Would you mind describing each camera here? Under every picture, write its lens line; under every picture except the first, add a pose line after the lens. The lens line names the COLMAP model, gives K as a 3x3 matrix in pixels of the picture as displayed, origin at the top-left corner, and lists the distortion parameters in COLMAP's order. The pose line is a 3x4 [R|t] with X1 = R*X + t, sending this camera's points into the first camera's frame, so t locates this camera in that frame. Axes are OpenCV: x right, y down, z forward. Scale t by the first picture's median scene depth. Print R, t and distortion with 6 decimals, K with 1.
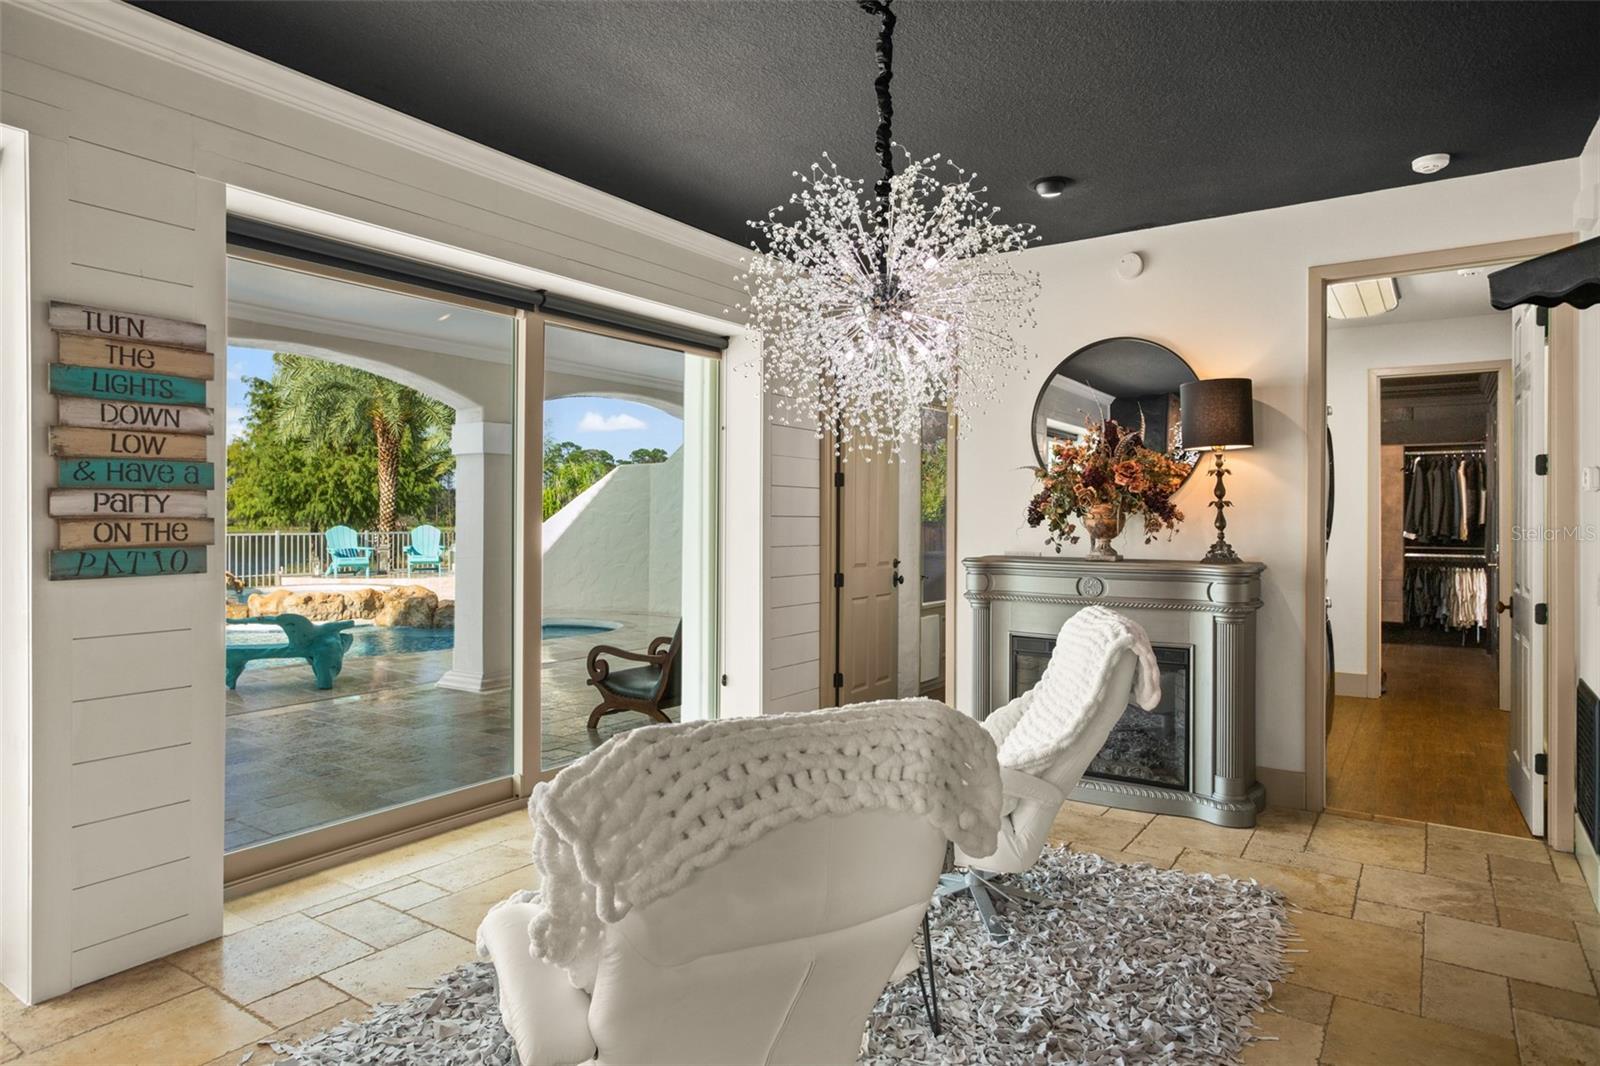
lens RADIAL K [[933.0, 0, 795.7], [0, 933.0, 518.1], [0, 0, 1]] dist [-0.003396, 0.000692]
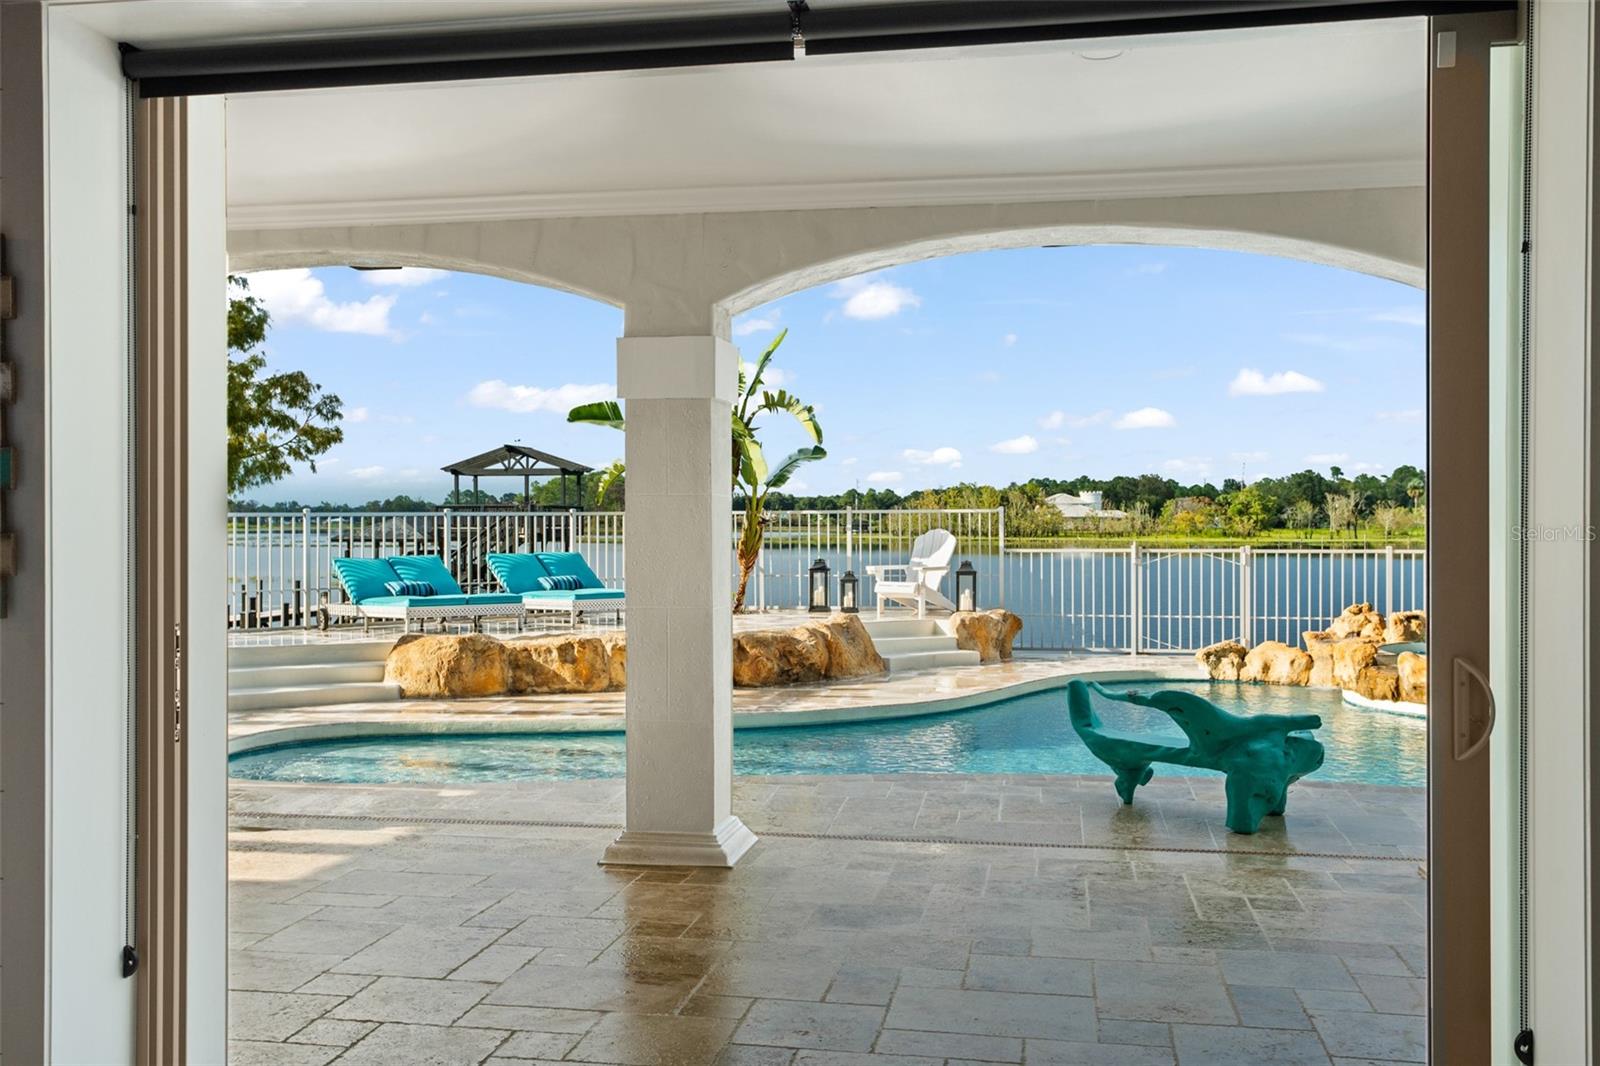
lens RADIAL K [[1470.6, 0, 791.9], [0, 1470.6, 536.0], [0, 0, 1]] dist [0.023760, 0.000000]
pose [[0.413106, 0.006949, -0.910657, 0.550239], [0.000929, 0.999967, 0.008052, -0.006492], [0.910683, -0.004173, 0.413086, 1.116532]]
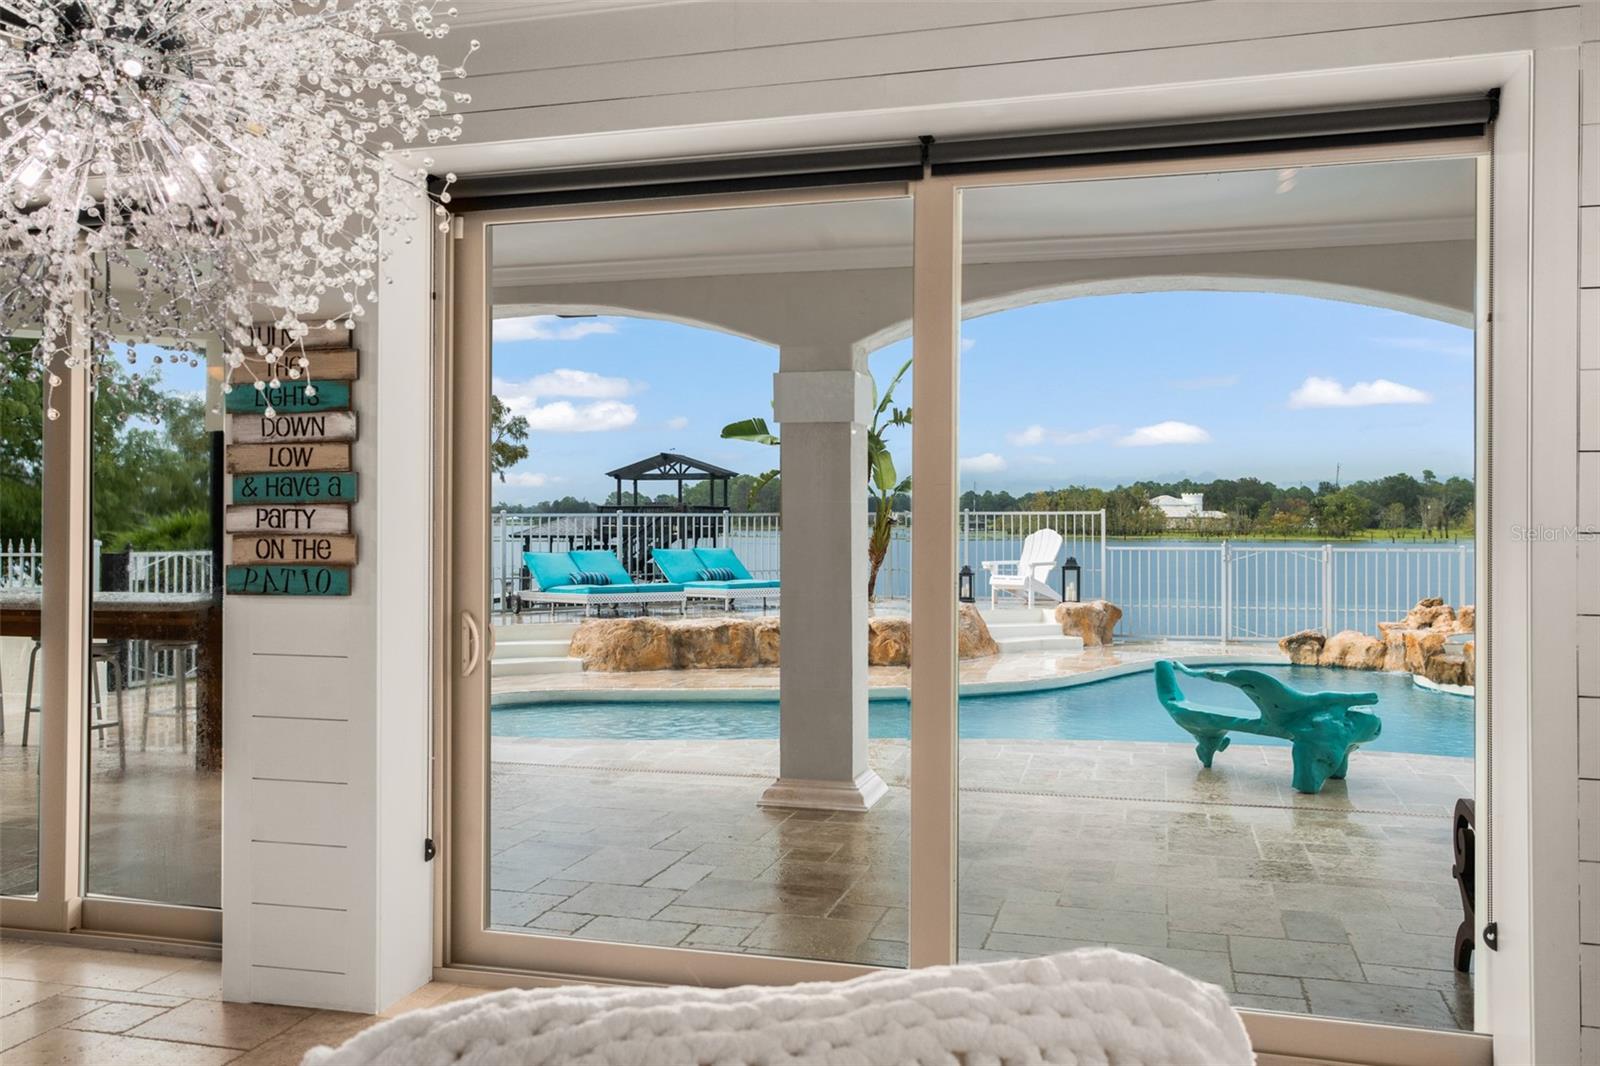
lens RADIAL K [[1327.8, 0, 793.1], [0, 1327.8, 523.2], [0, 0, 1]] dist [0.017327, 0.011372]
pose [[0.328181, 0.000626, -0.944615, 0.741870], [-0.001309, 0.999999, 0.000208, -0.012065], [0.944614, 0.001168, 0.328182, 1.024161]]
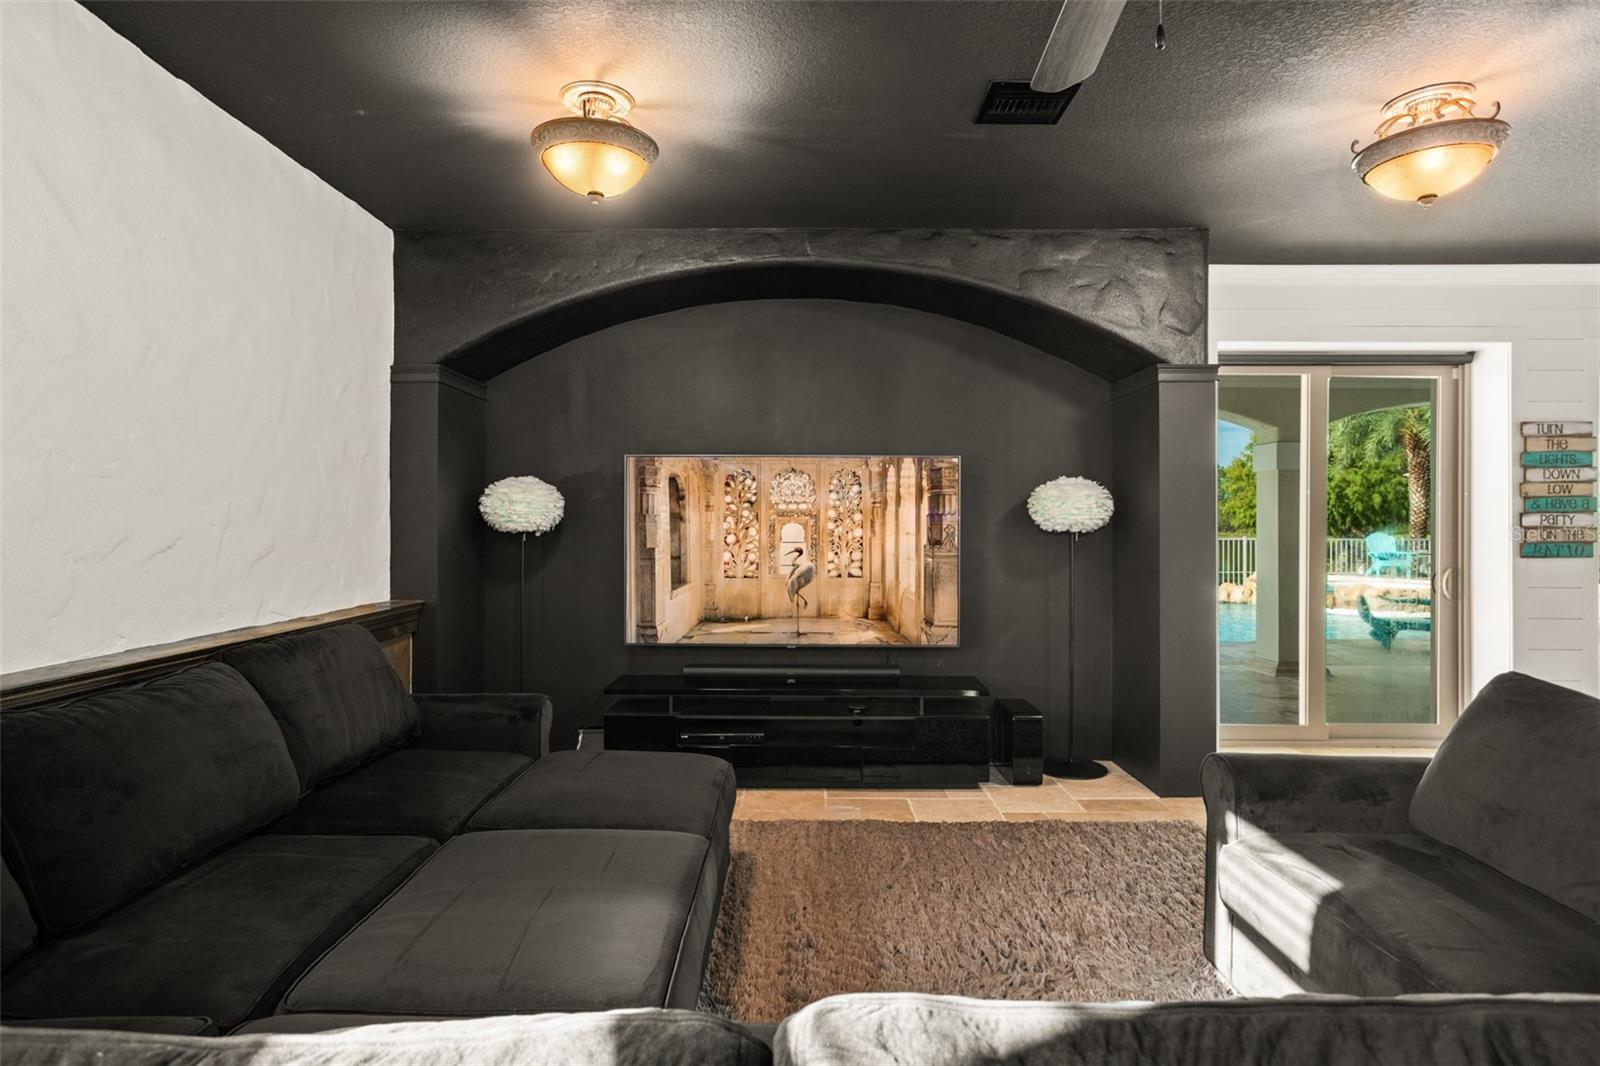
lens RADIAL K [[848.3, 0, 784.5], [0, 848.3, 530.5], [0, 0, 1]] dist [-0.020734, 0.008230]
pose [[0.547894, 0.002557, -0.836544, -0.131425], [0.002098, 0.999988, 0.004430, -0.004590], [0.836545, -0.004183, 0.547882, -1.276412]]
